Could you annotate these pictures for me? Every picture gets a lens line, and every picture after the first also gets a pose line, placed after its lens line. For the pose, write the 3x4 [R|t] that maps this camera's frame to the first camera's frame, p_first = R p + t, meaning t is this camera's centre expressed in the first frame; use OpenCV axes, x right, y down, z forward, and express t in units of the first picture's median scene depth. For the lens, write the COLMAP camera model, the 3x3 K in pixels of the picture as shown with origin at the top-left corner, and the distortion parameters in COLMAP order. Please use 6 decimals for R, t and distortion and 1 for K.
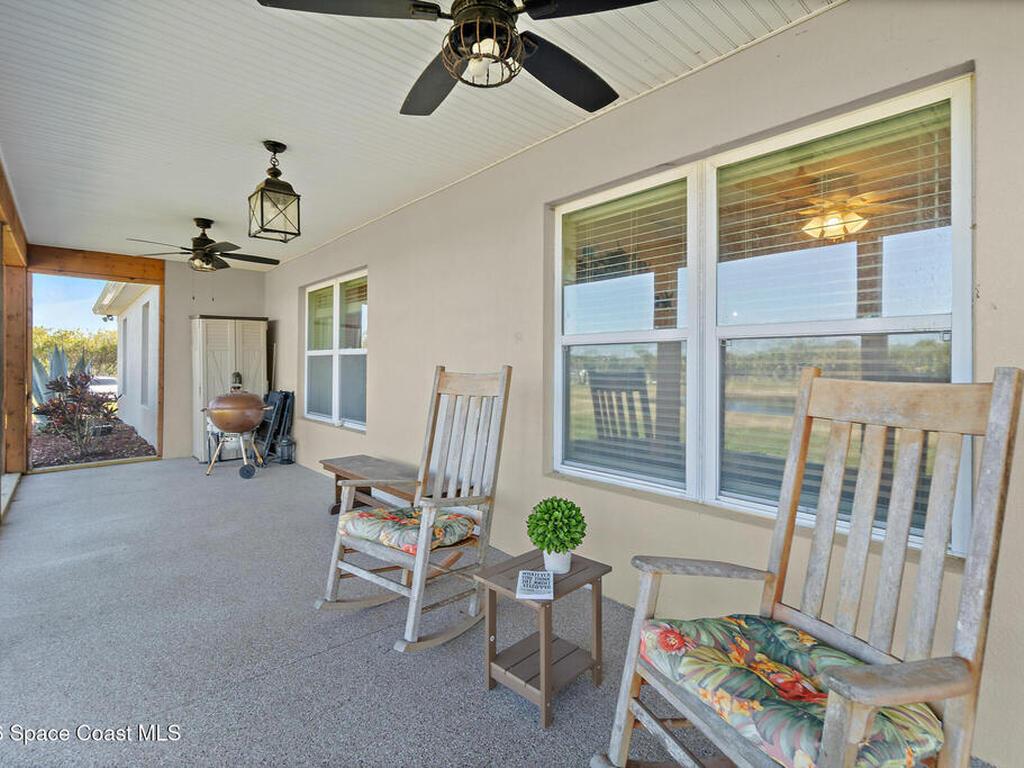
lens RADIAL K [[494.7, 0, 506.2], [0, 494.7, 378.3], [0, 0, 1]] dist [0.002569, 0.000133]
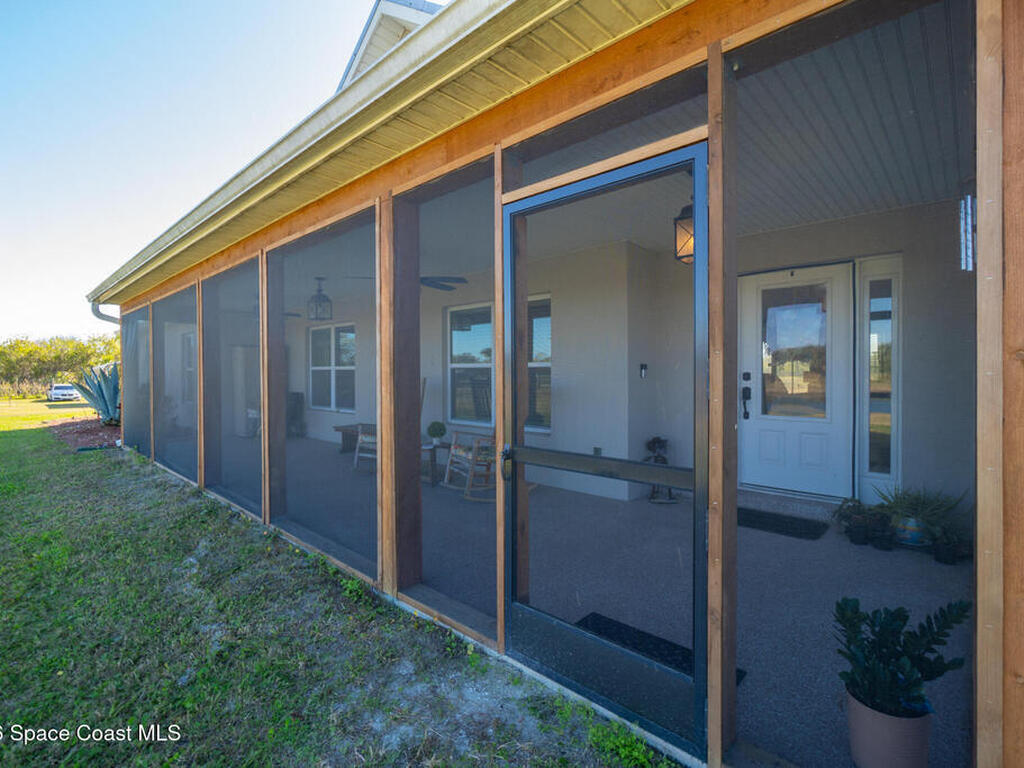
lens RADIAL K [[494.7, 0, 517.1], [0, 494.7, 382.5], [0, 0, 1]] dist [0.002569, 0.000133]
pose [[0.994086, -0.007429, 0.108339, 0.099354], [0.007816, 0.999964, -0.003148, 0.006126], [-0.108312, 0.003977, 0.994109, -0.777928]]
